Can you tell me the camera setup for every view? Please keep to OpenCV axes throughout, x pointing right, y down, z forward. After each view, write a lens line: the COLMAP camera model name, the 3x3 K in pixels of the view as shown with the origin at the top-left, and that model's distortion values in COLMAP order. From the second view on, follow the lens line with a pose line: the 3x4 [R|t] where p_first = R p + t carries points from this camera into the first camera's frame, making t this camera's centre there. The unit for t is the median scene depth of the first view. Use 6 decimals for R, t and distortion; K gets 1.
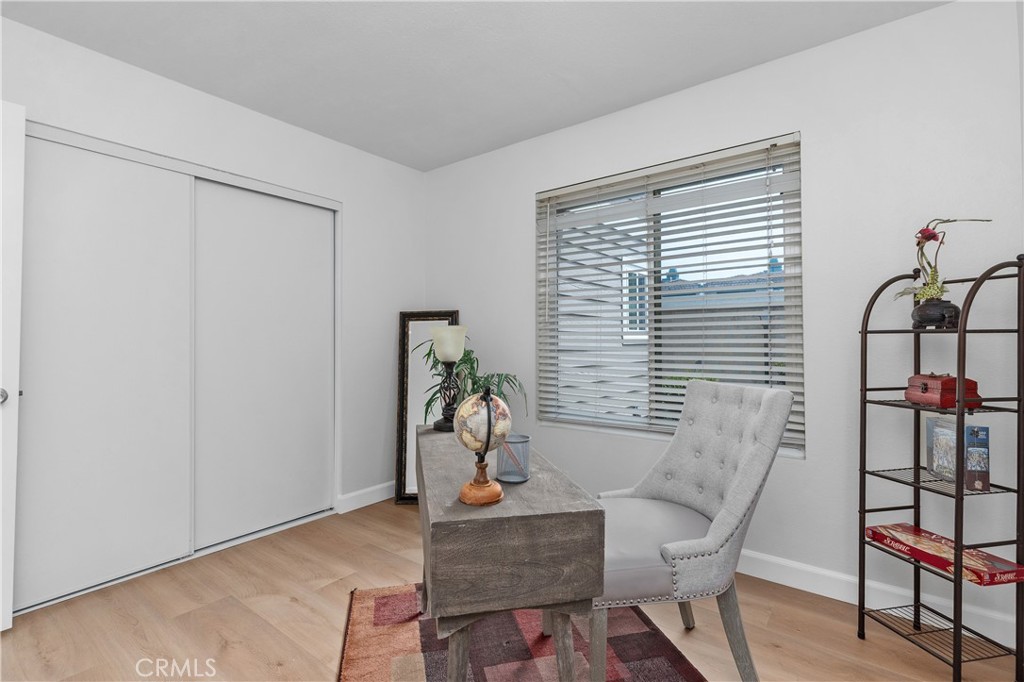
lens RADIAL K [[471.3, 0, 513.1], [0, 471.3, 338.2], [0, 0, 1]] dist [0.013206, -0.000245]
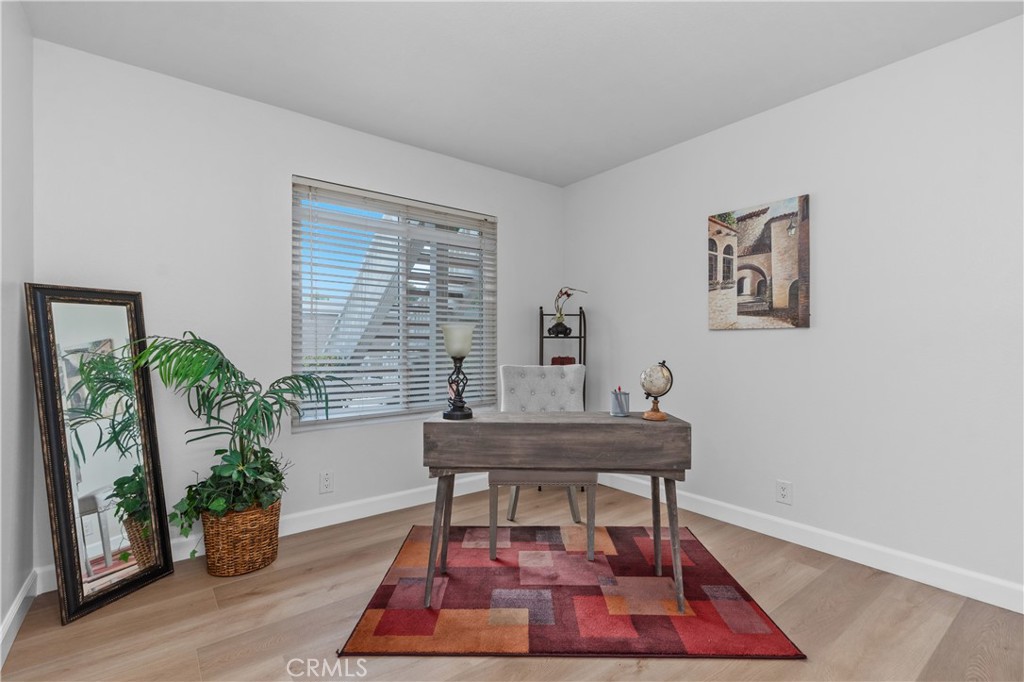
lens RADIAL K [[471.3, 0, 513.7], [0, 471.3, 345.5], [0, 0, 1]] dist [0.013206, -0.000245]
pose [[0.255339, -0.000570, 0.966851, -0.826713], [-0.006772, 0.999974, 0.002378, 0.014242], [-0.966828, -0.007155, 0.255328, 0.418917]]
